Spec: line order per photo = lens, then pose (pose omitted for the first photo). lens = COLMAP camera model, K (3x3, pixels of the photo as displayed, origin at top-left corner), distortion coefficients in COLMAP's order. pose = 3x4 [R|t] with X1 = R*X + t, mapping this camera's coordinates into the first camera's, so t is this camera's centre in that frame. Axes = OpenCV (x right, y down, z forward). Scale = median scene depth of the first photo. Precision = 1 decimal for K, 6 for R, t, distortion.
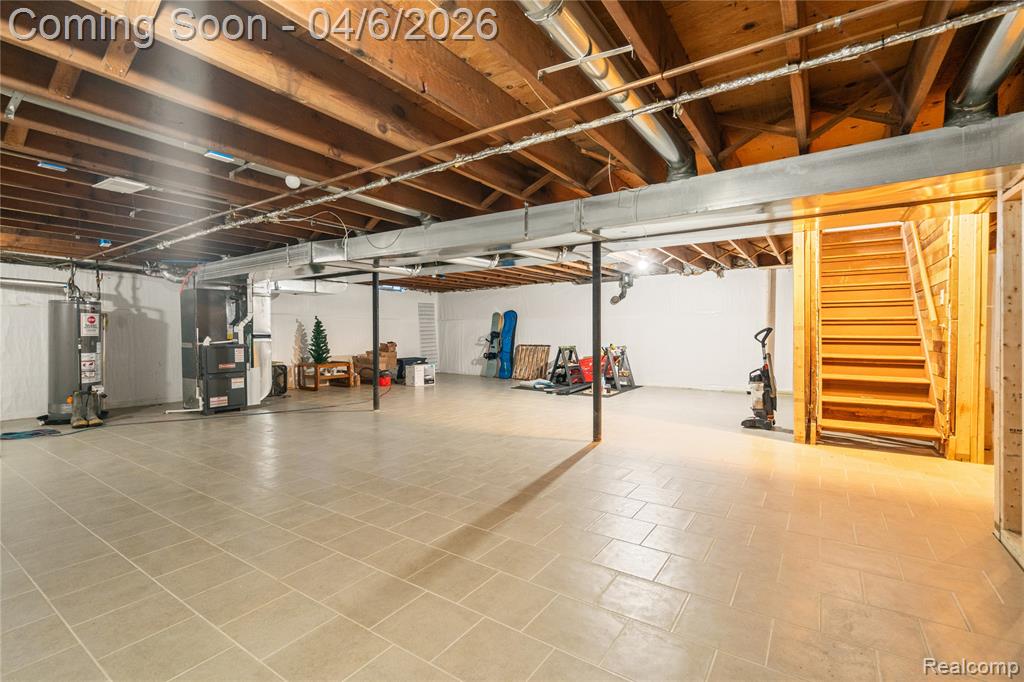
lens RADIAL K [[464.5, 0, 515.6], [0, 464.5, 339.1], [0, 0, 1]] dist [-0.003069, 0.001249]
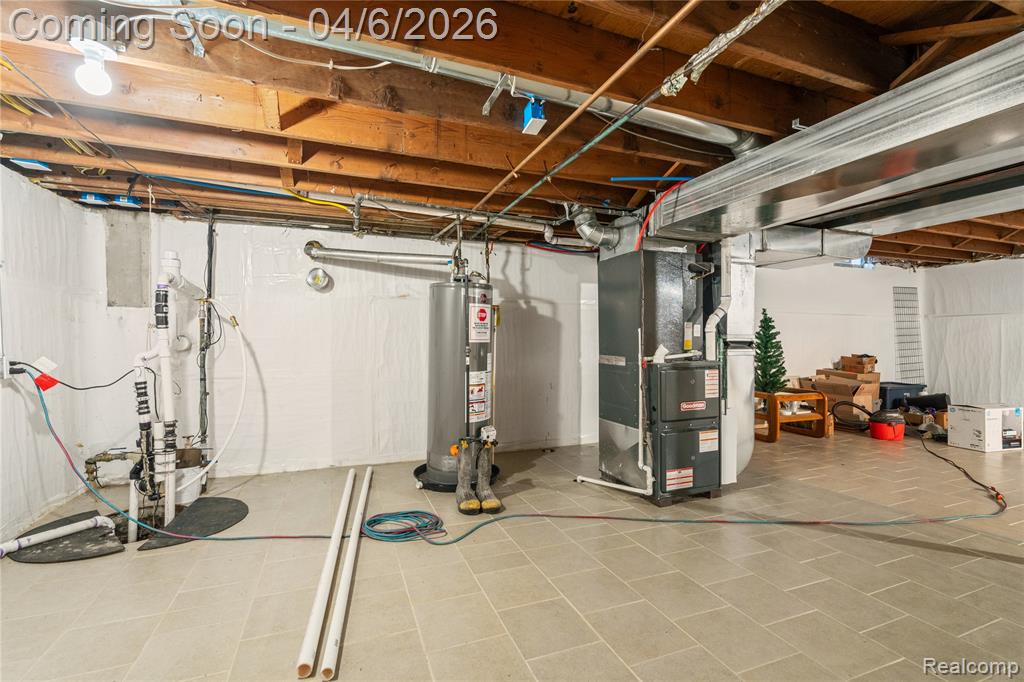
lens RADIAL K [[464.5, 0, 513.2], [0, 464.5, 339.5], [0, 0, 1]] dist [-0.003069, 0.001249]
pose [[0.825384, 0.004985, -0.564550, -0.509227], [-0.011254, 0.999908, -0.007625, -0.005926], [0.564460, 0.012647, 0.825363, 0.497155]]
